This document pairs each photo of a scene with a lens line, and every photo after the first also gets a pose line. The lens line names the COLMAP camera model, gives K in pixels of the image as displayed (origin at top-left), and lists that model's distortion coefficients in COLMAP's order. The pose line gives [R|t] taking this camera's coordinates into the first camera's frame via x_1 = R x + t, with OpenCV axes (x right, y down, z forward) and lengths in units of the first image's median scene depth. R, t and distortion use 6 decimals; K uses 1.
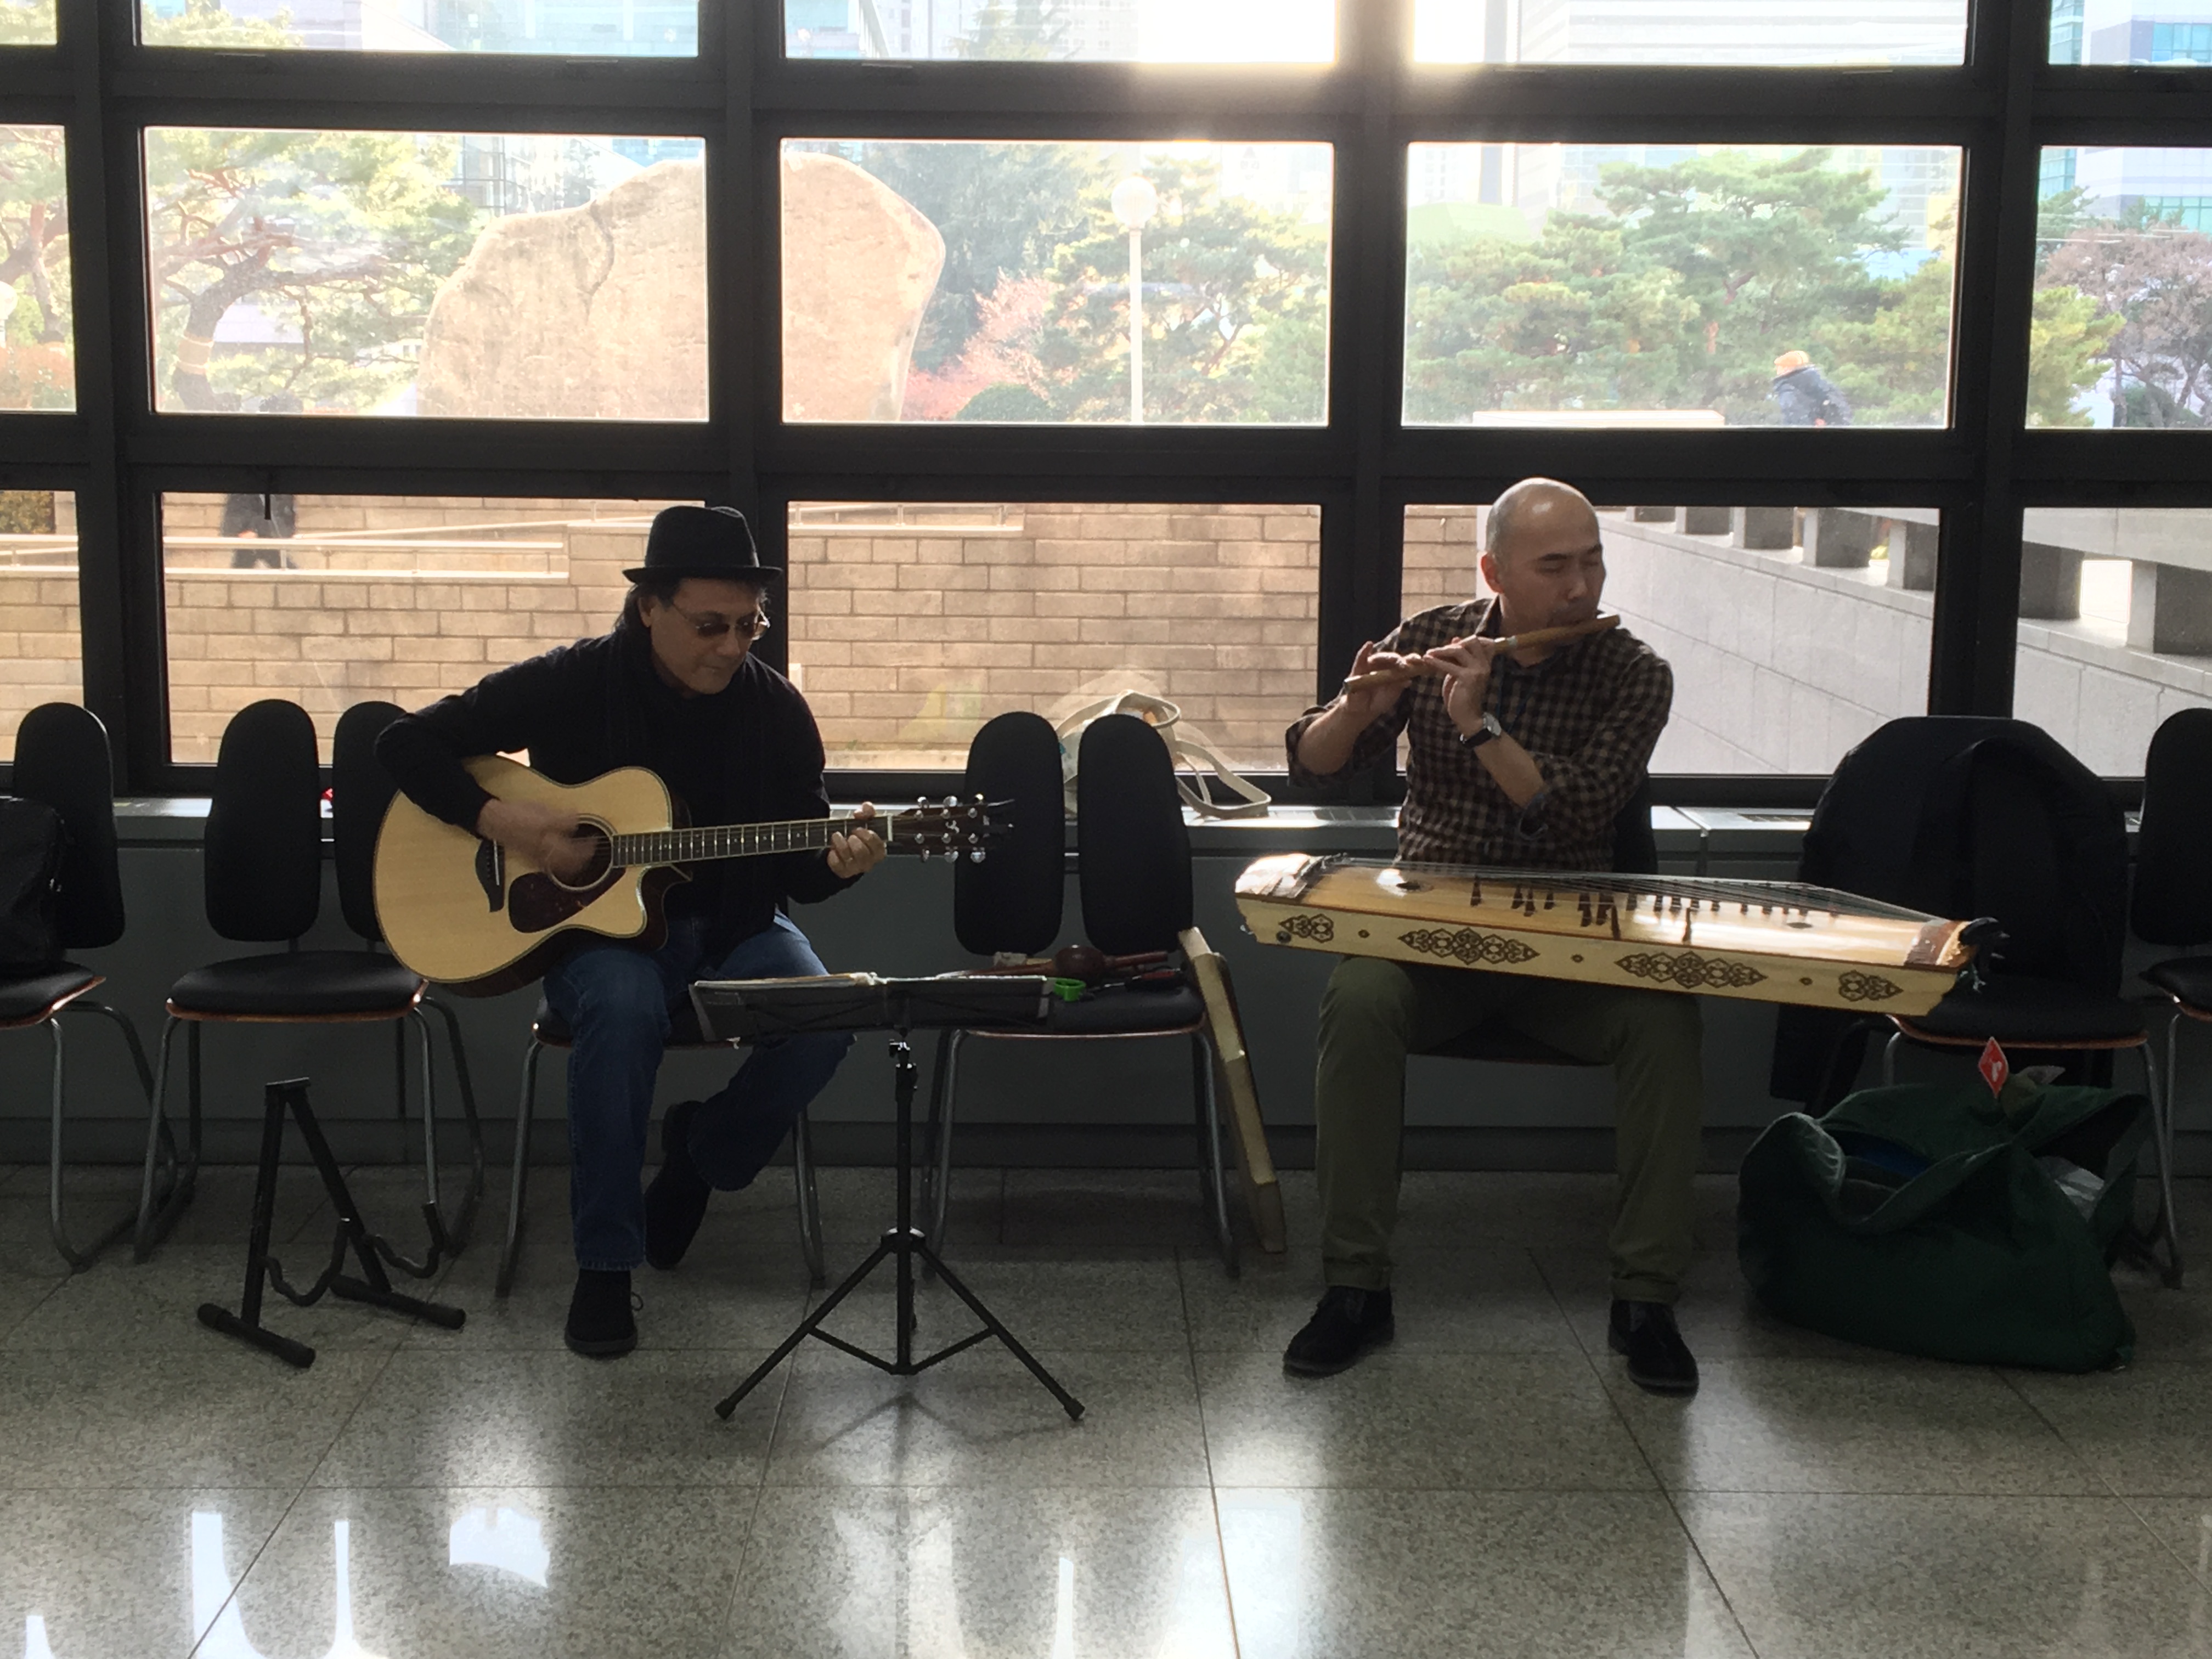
lens RADIAL K [[3237.3, 0, 1106.0], [0, 3237.3, 829.5], [0, 0, 1]] dist [0.152643, -0.061115]
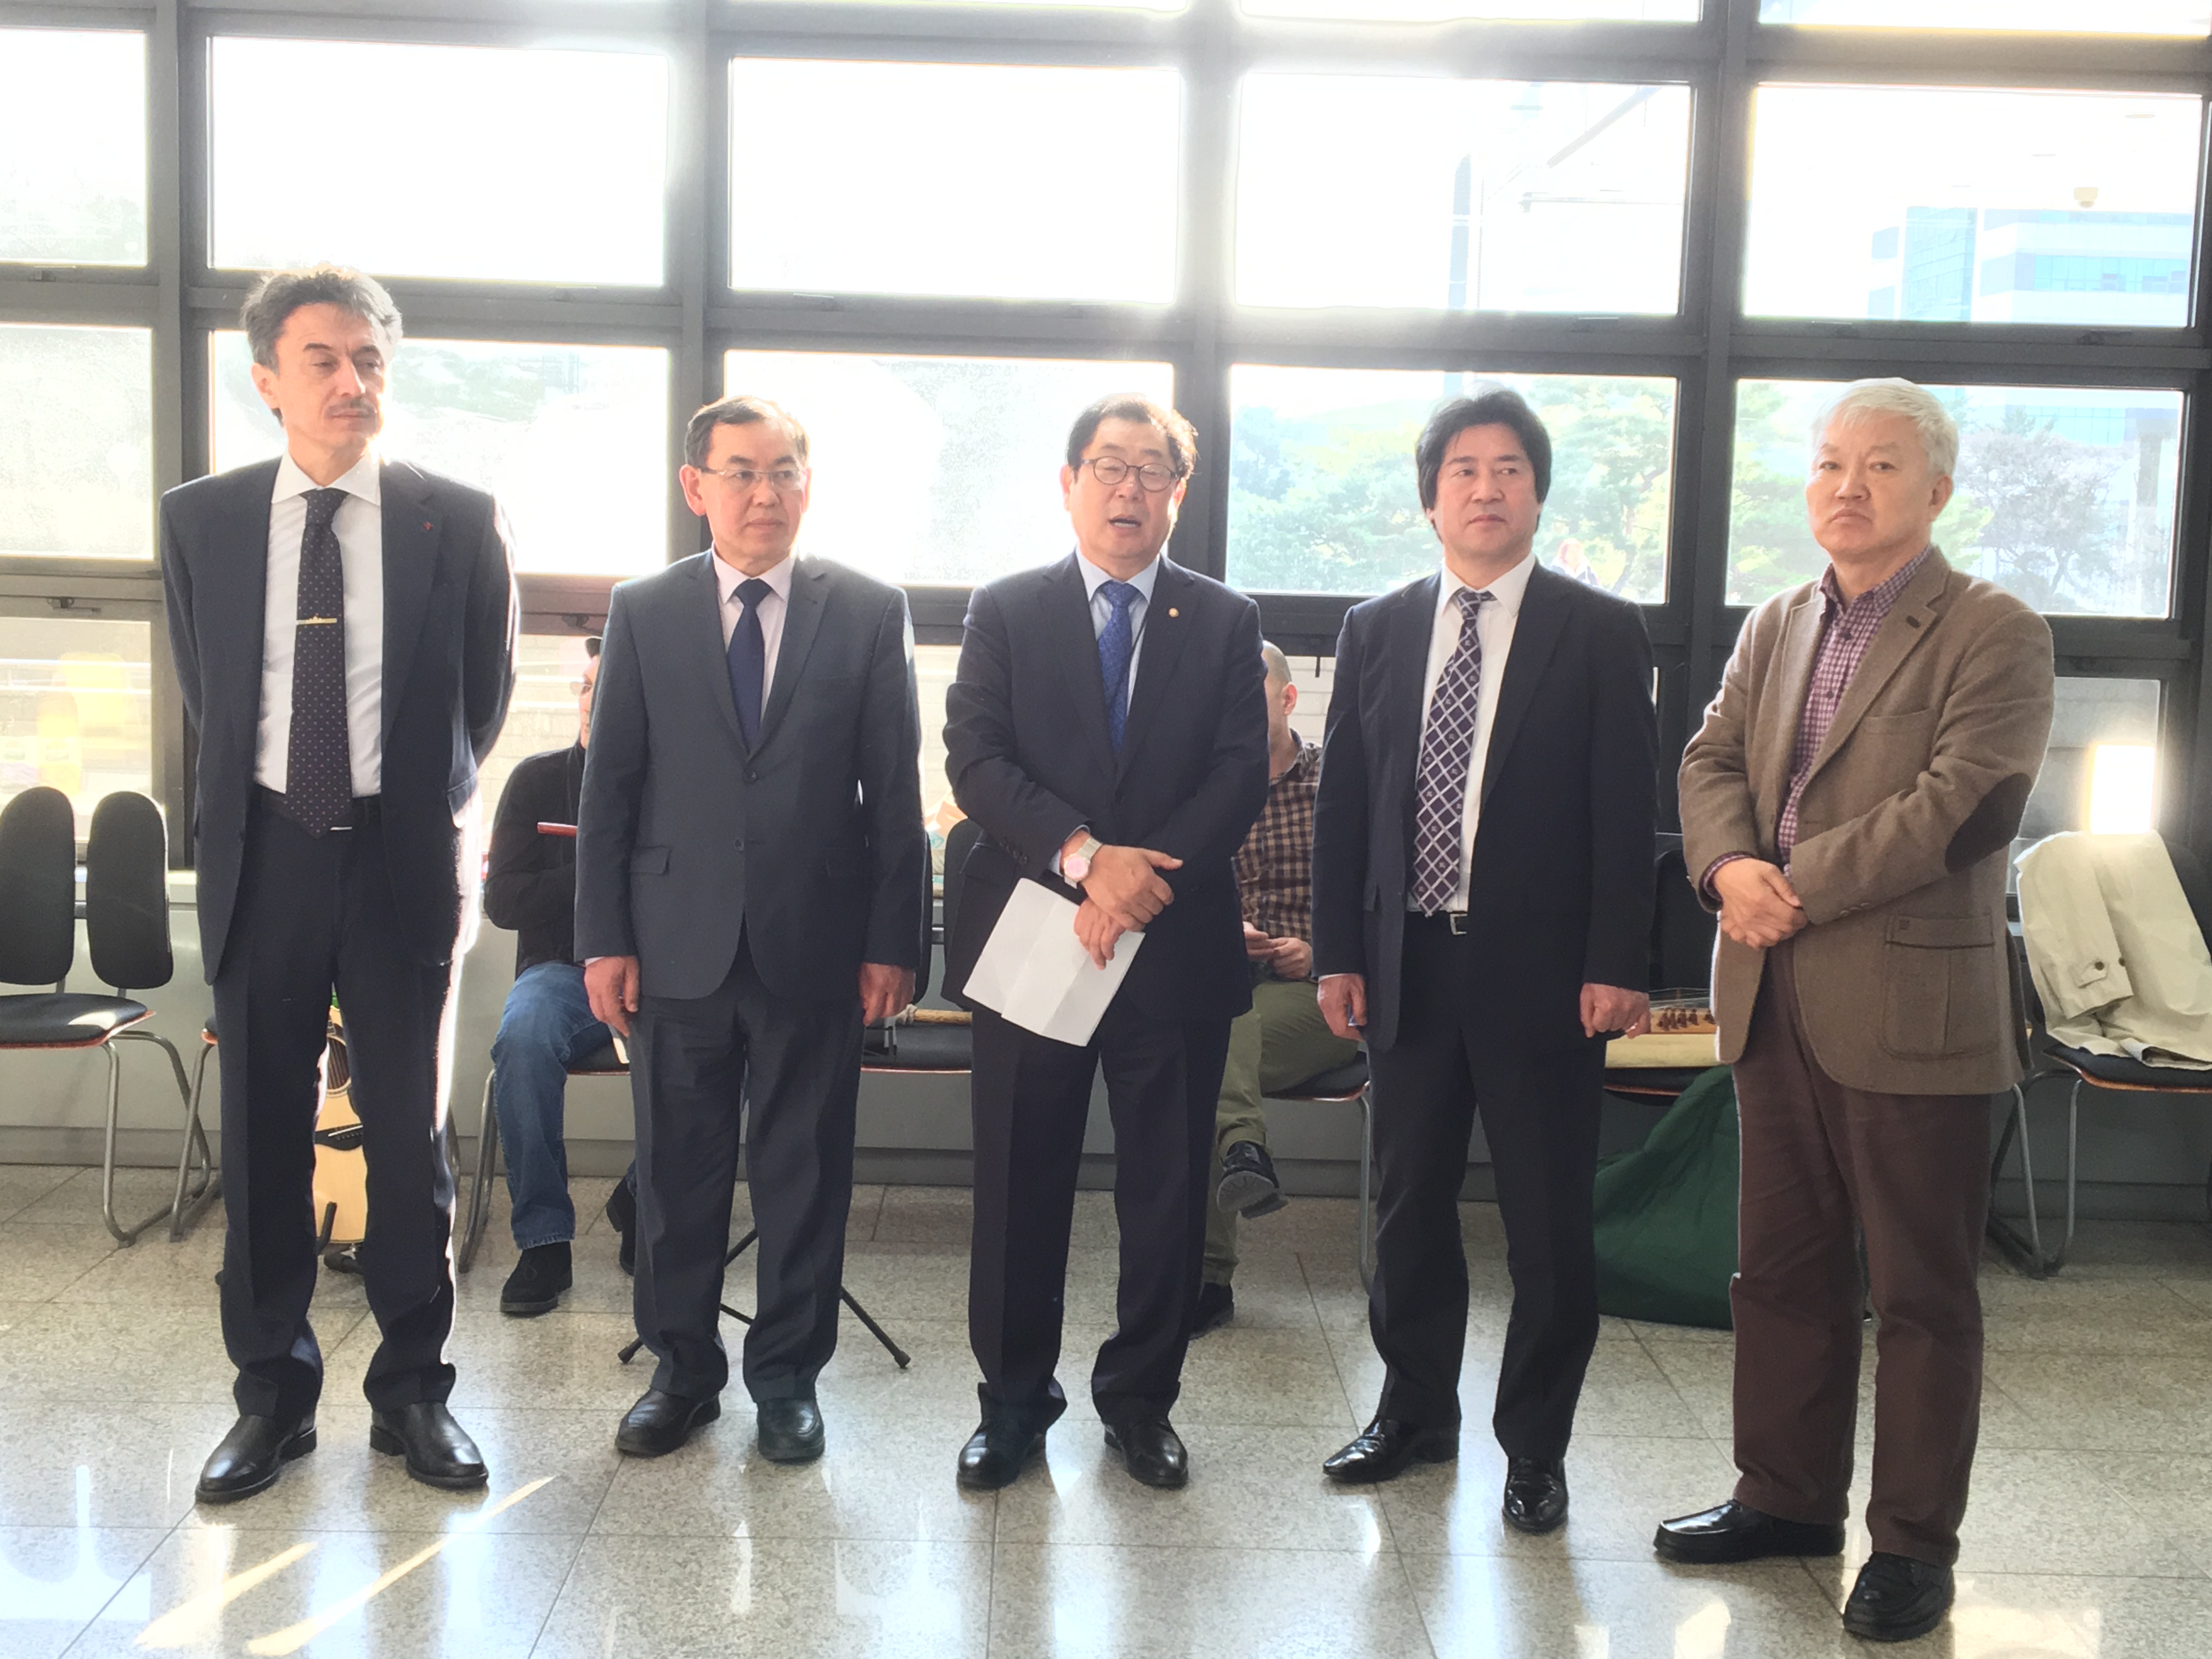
lens RADIAL K [[2951.9, 0, 1106.0], [0, 2951.9, 829.5], [0, 0, 1]] dist [0.166368, -0.076735]
pose [[0.999765, 0.019514, -0.009495, 0.067890], [-0.019898, 0.998911, -0.042199, 0.017492], [0.008661, 0.042378, 0.999064, -0.143166]]
